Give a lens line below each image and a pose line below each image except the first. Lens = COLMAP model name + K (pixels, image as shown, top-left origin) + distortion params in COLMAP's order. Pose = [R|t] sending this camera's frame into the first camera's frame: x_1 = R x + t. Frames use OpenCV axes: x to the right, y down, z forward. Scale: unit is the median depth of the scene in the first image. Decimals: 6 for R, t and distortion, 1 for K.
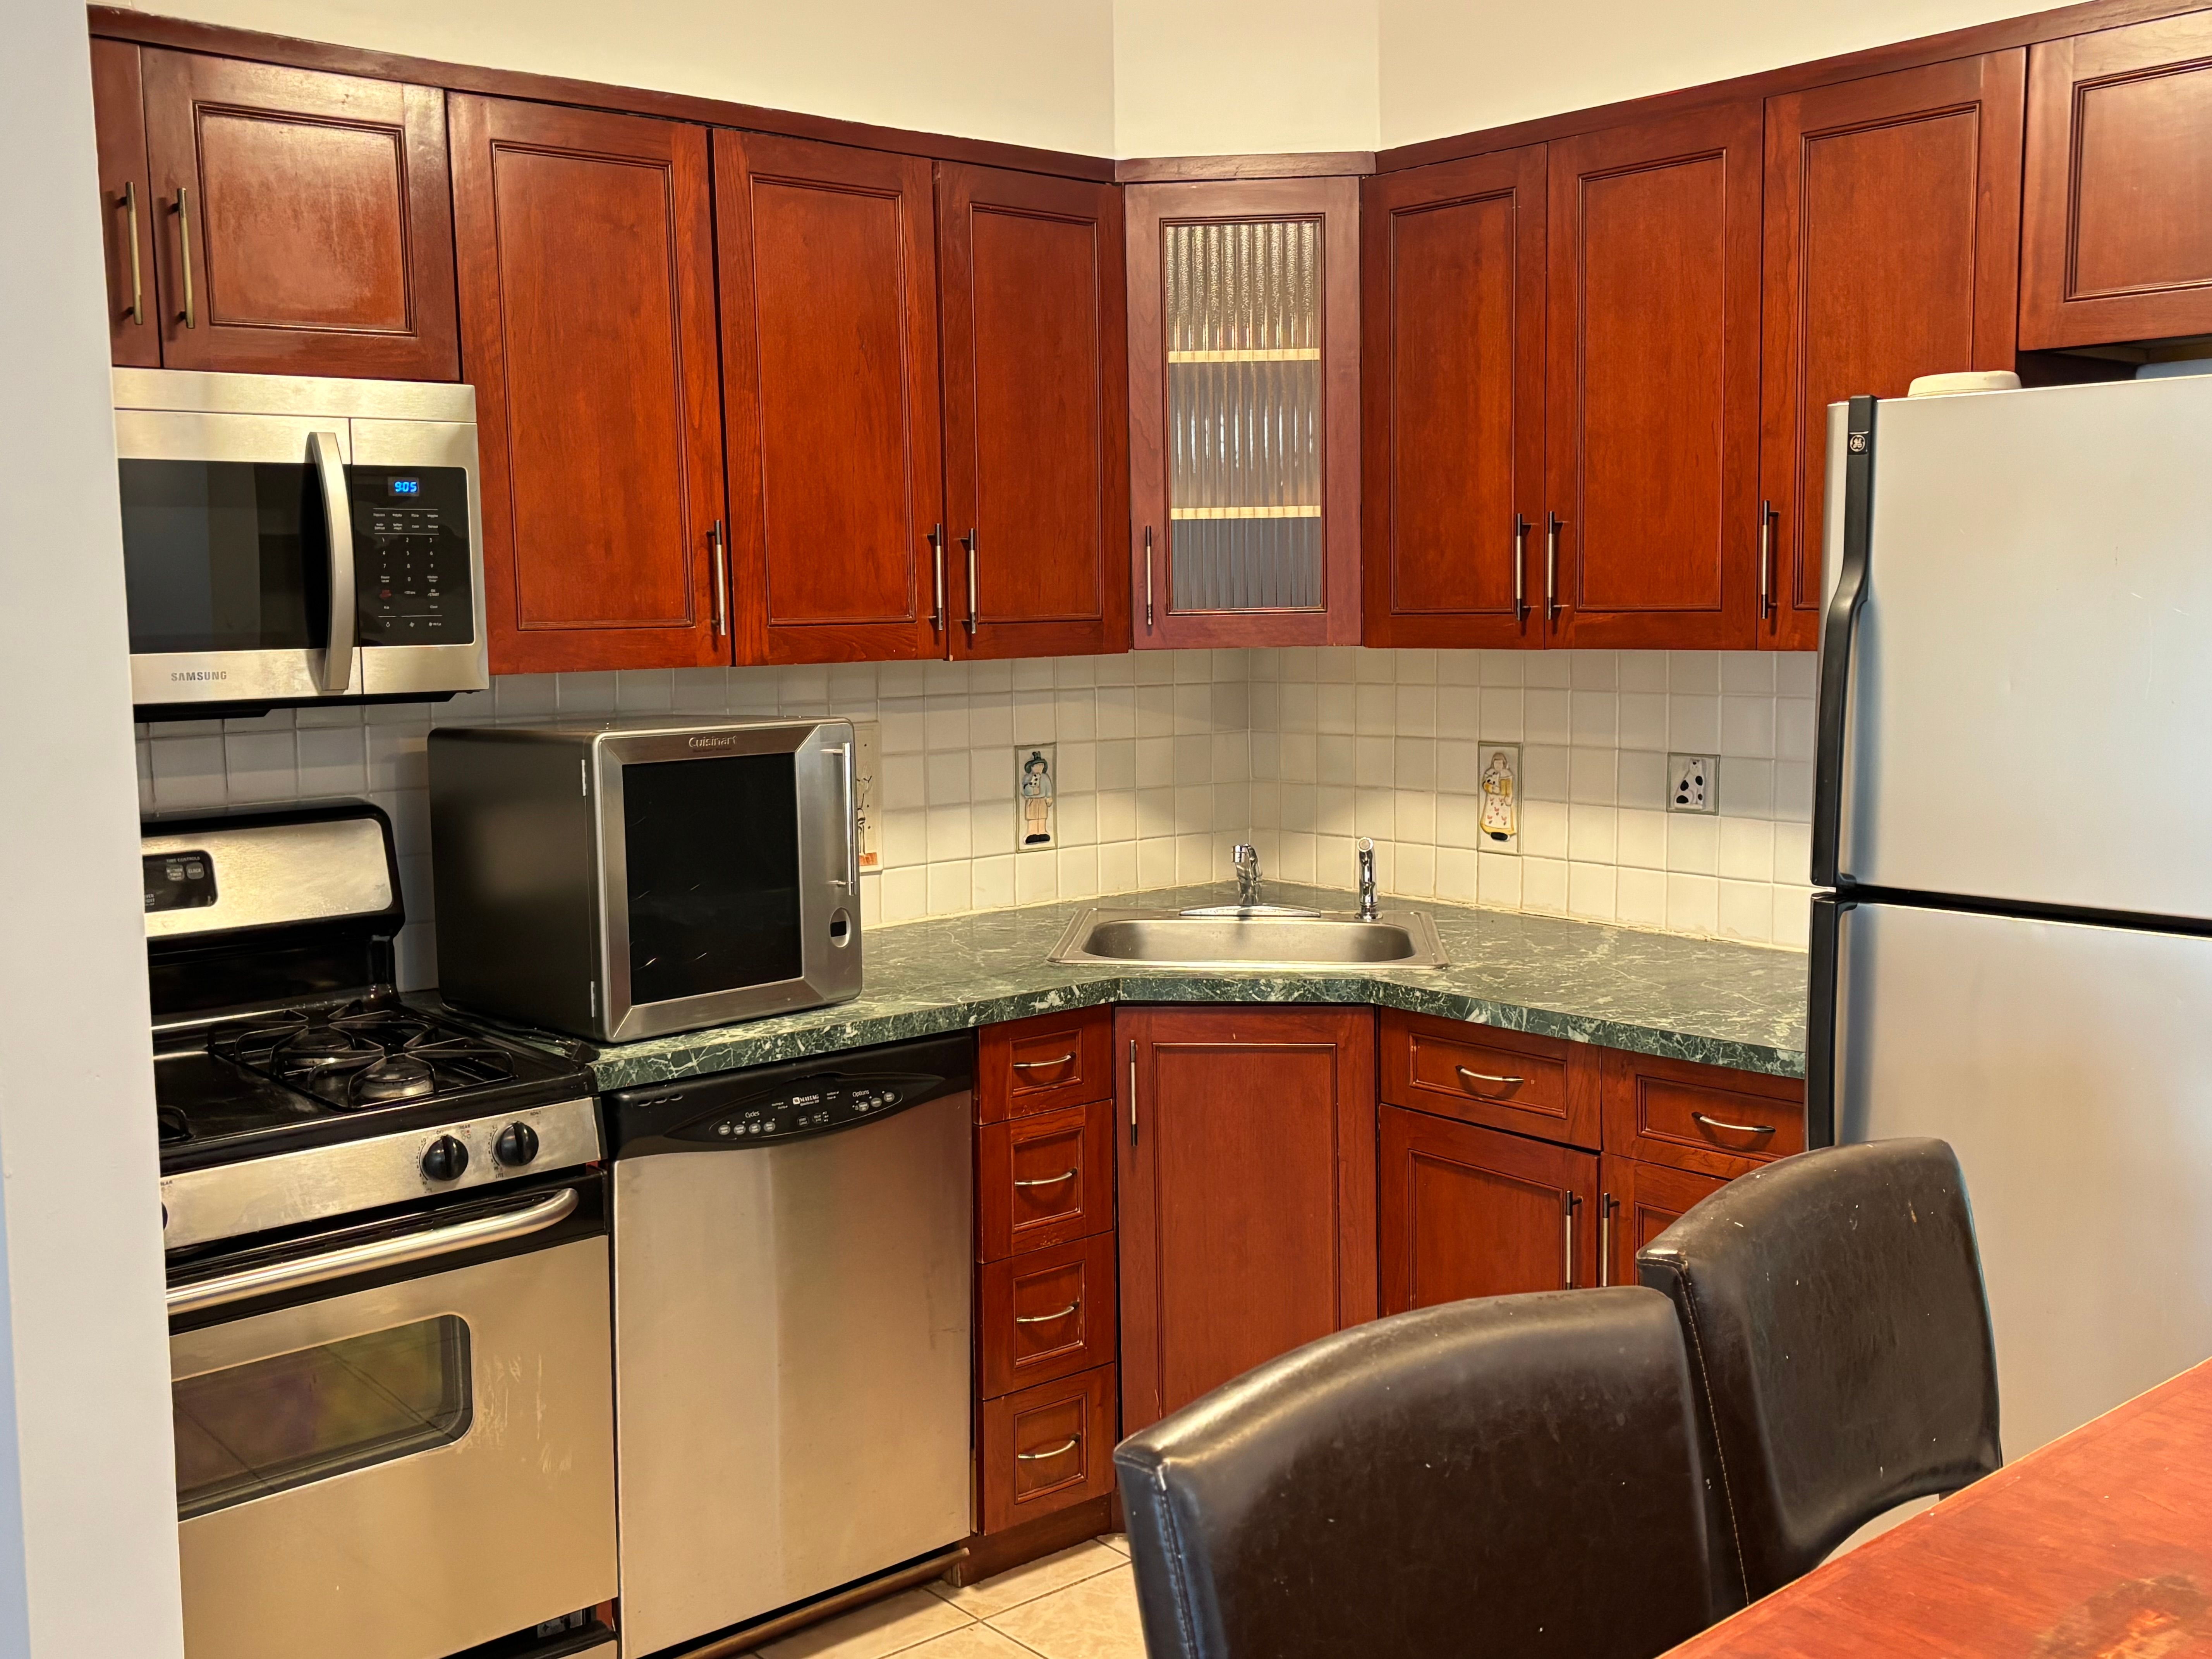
lens RADIAL K [[2181.8, 0, 1106.0], [0, 2181.8, 829.5], [0, 0, 1]] dist [0.197905, -0.673817]
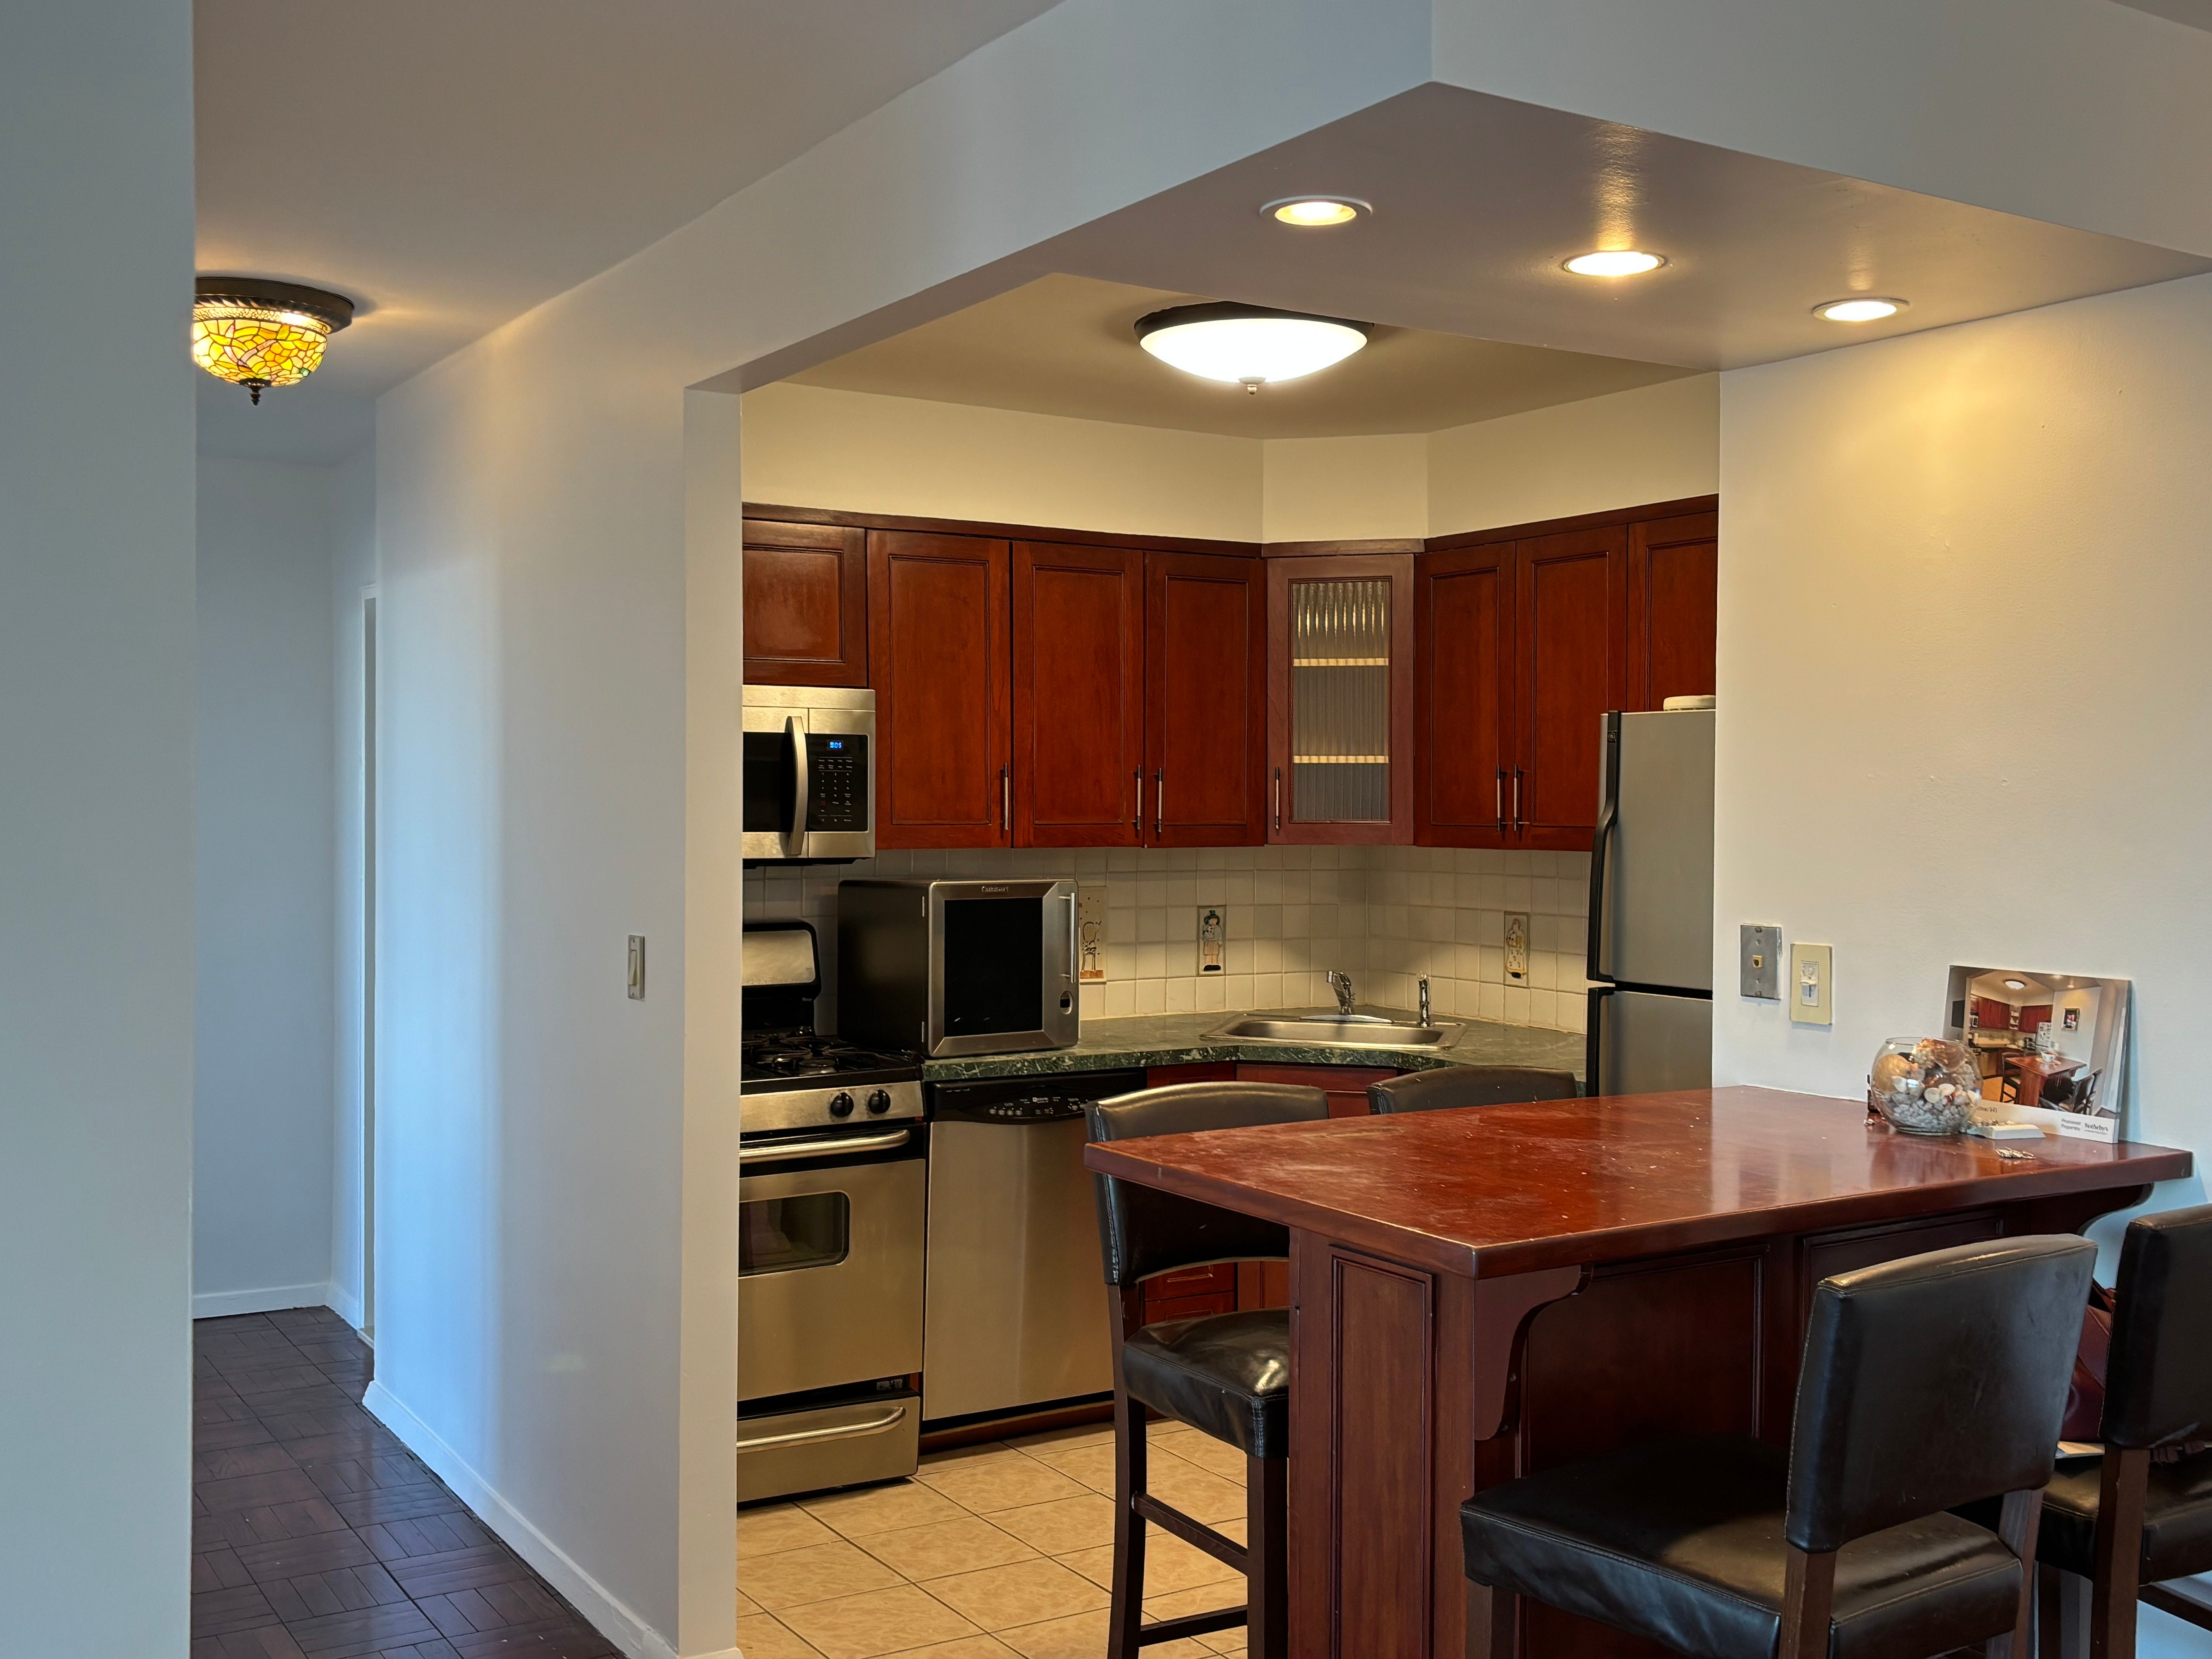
lens RADIAL K [[2181.8, 0, 1106.0], [0, 2181.8, 829.5], [0, 0, 1]] dist [0.197905, -0.673817]
pose [[0.987753, 0.020662, -0.154649, 0.166255], [-0.035209, 0.995143, -0.091924, 0.065350], [0.151999, 0.096244, 0.983684, -0.664454]]
